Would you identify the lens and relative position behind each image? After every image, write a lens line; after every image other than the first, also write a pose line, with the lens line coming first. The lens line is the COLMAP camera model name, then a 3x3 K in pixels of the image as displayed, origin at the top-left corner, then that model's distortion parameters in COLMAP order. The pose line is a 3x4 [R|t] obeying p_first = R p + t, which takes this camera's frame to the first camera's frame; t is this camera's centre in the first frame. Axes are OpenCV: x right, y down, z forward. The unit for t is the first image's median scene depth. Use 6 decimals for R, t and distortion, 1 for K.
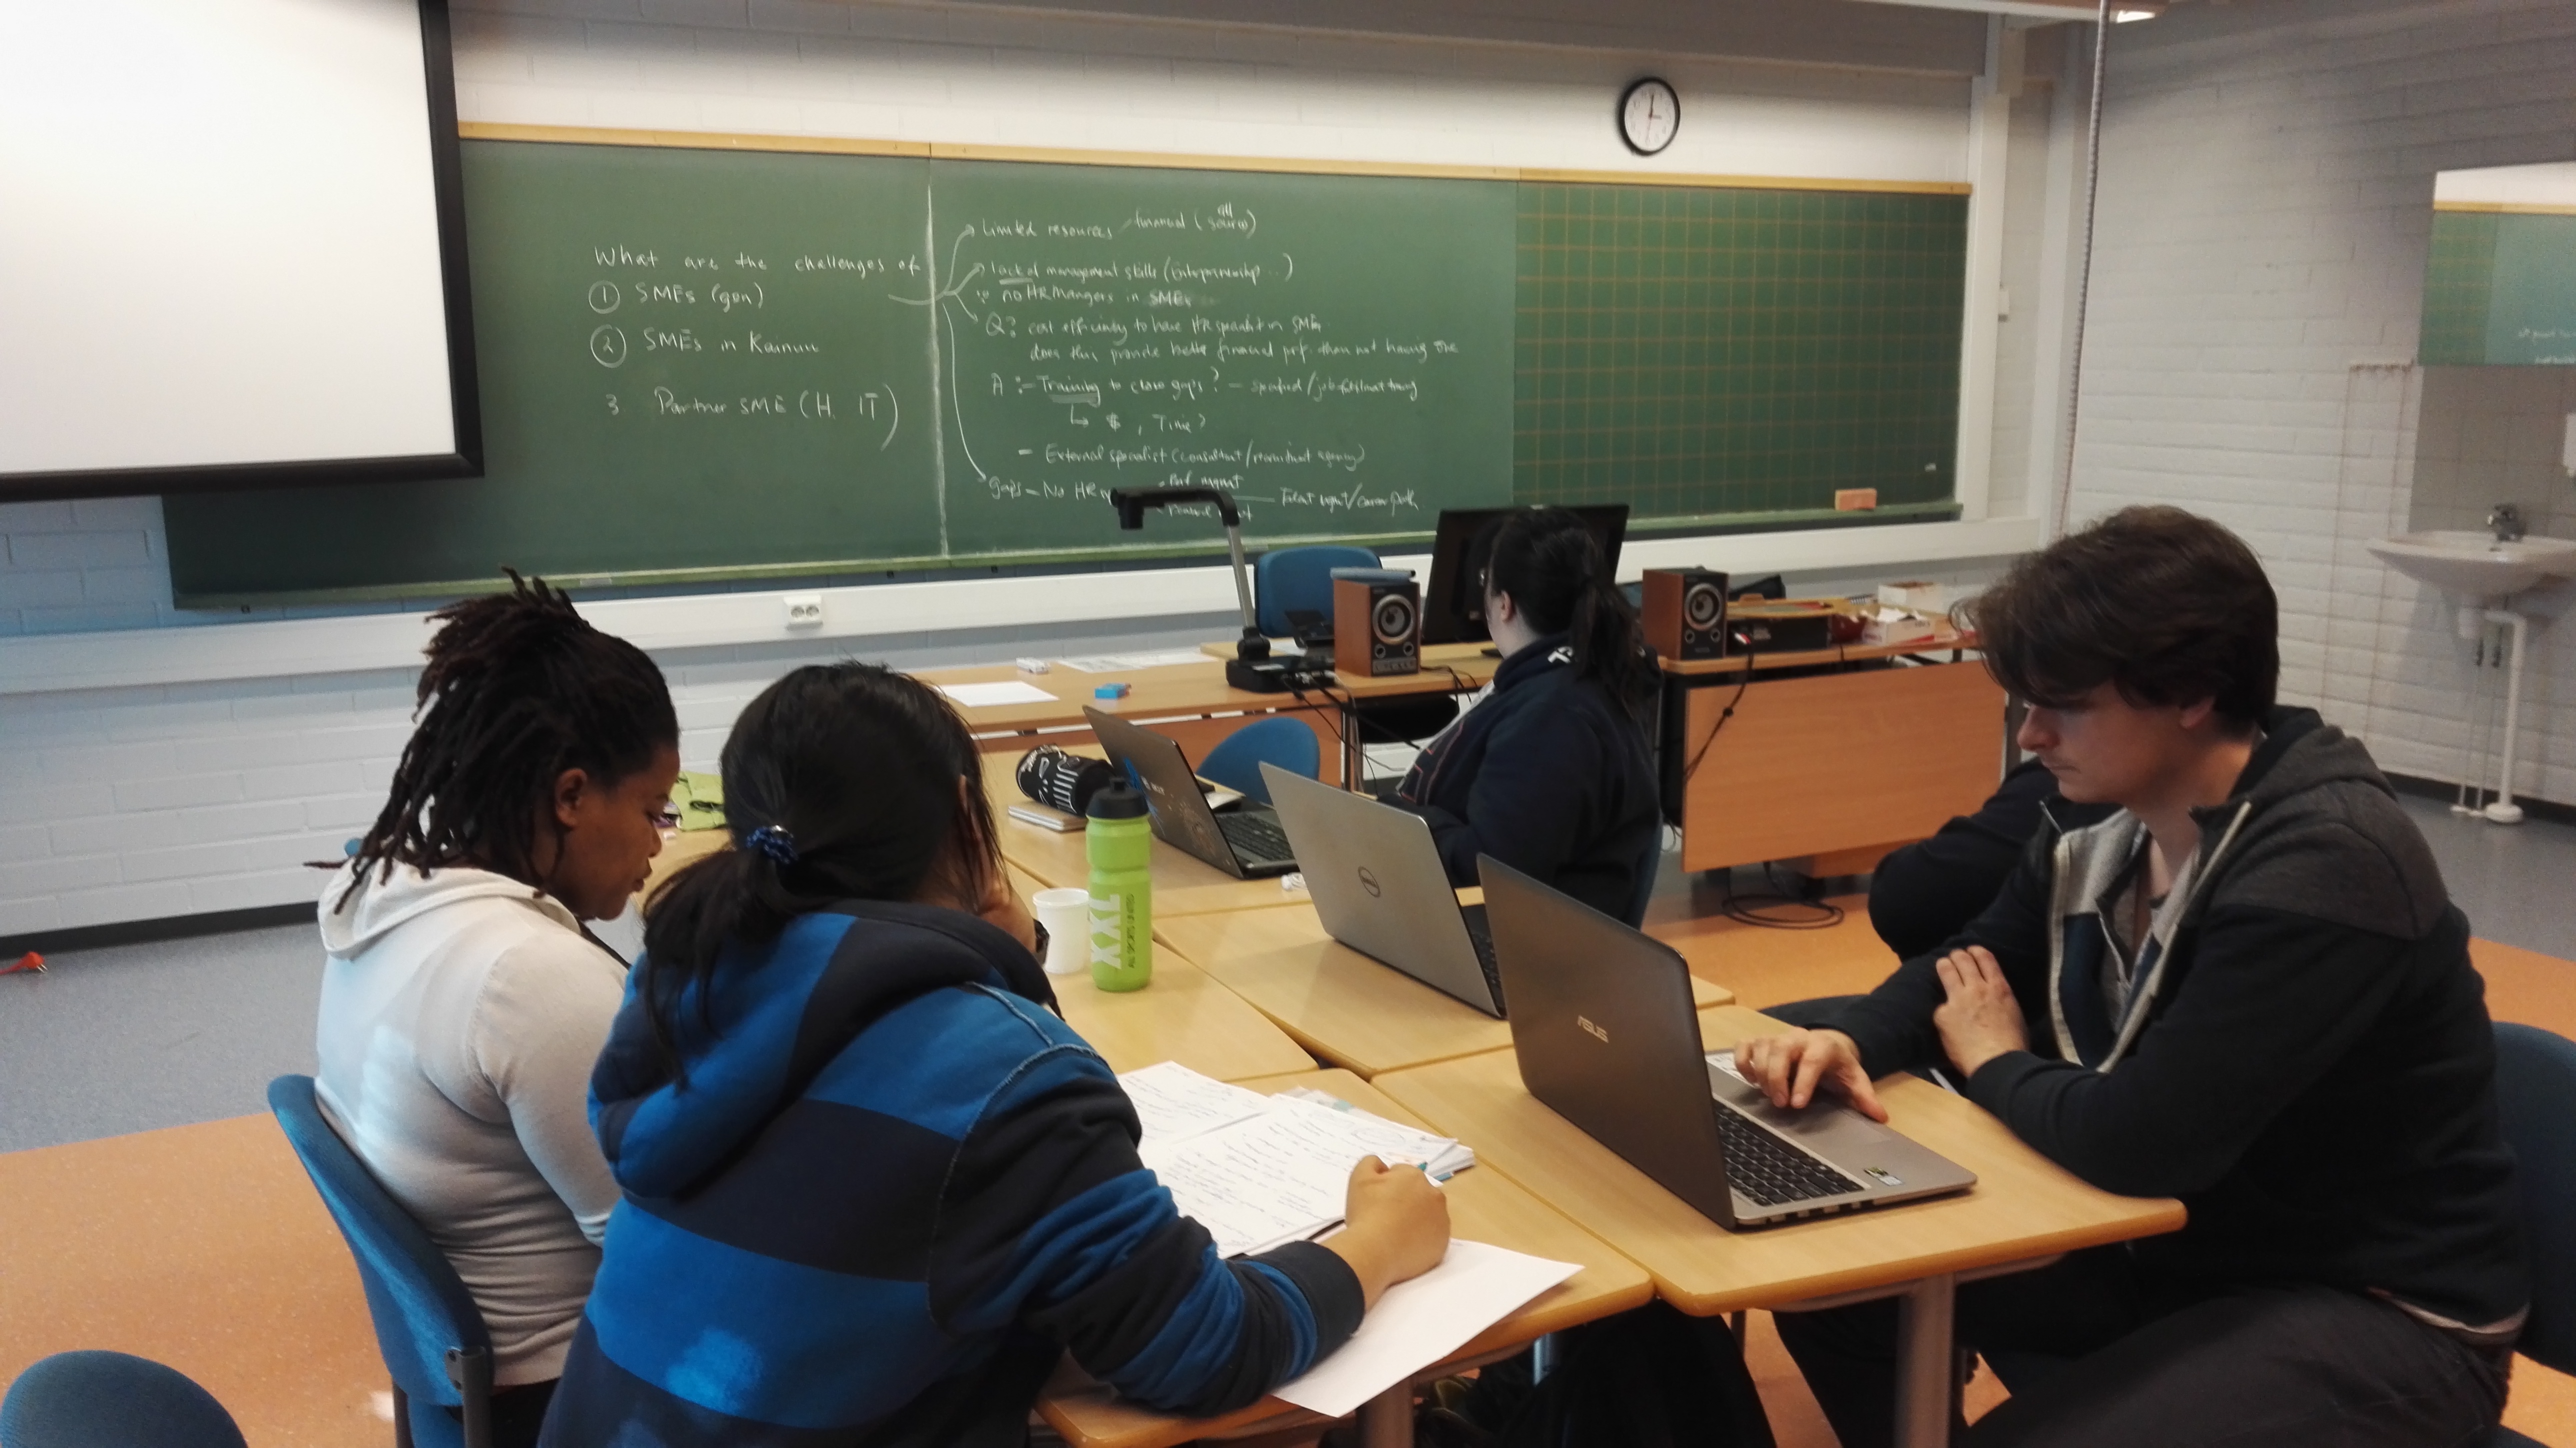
lens RADIAL K [[2097.1, 0, 1289.2], [0, 2097.1, 725.6], [0, 0, 1]] dist [-0.000670, 0.001811]
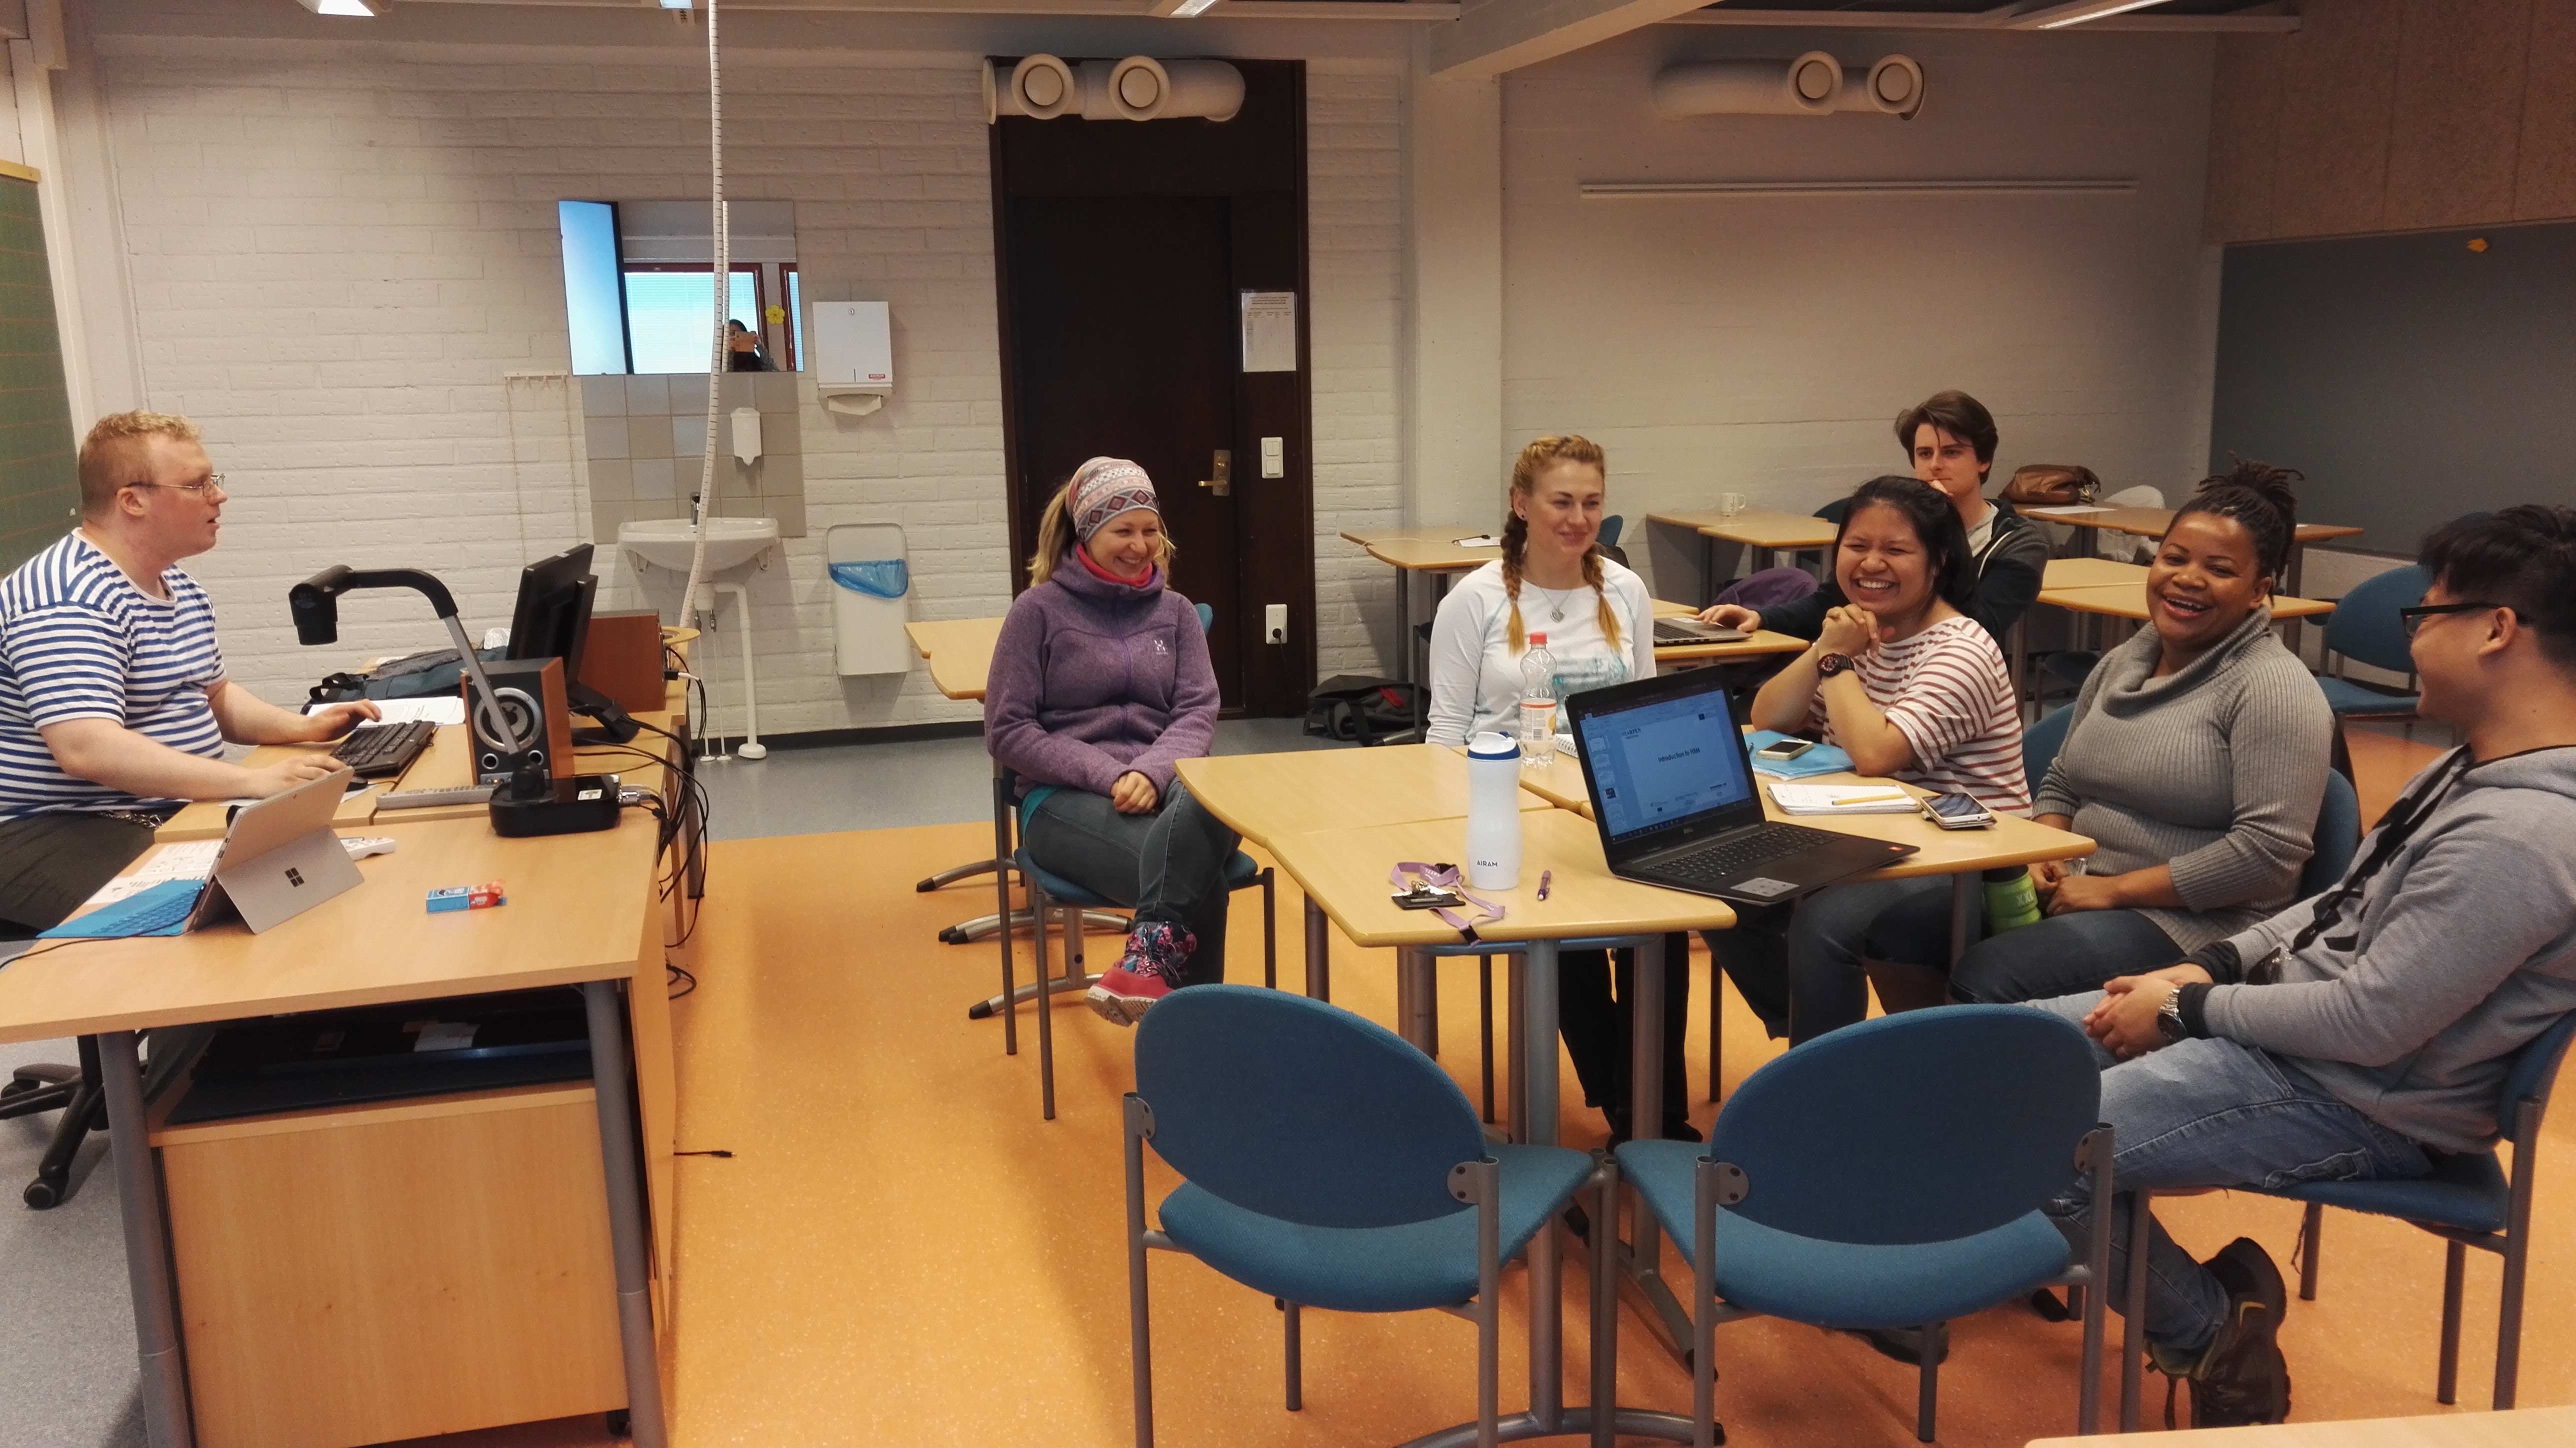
lens RADIAL K [[2097.1, 0, 1291.5], [0, 2097.1, 728.3], [0, 0, 1]] dist [-0.000670, 0.001811]
pose [[0.218189, -0.174549, 0.960170, -0.486255], [0.182790, 0.973772, 0.135484, -0.075892], [-0.958635, 0.145949, 0.244372, 0.416801]]
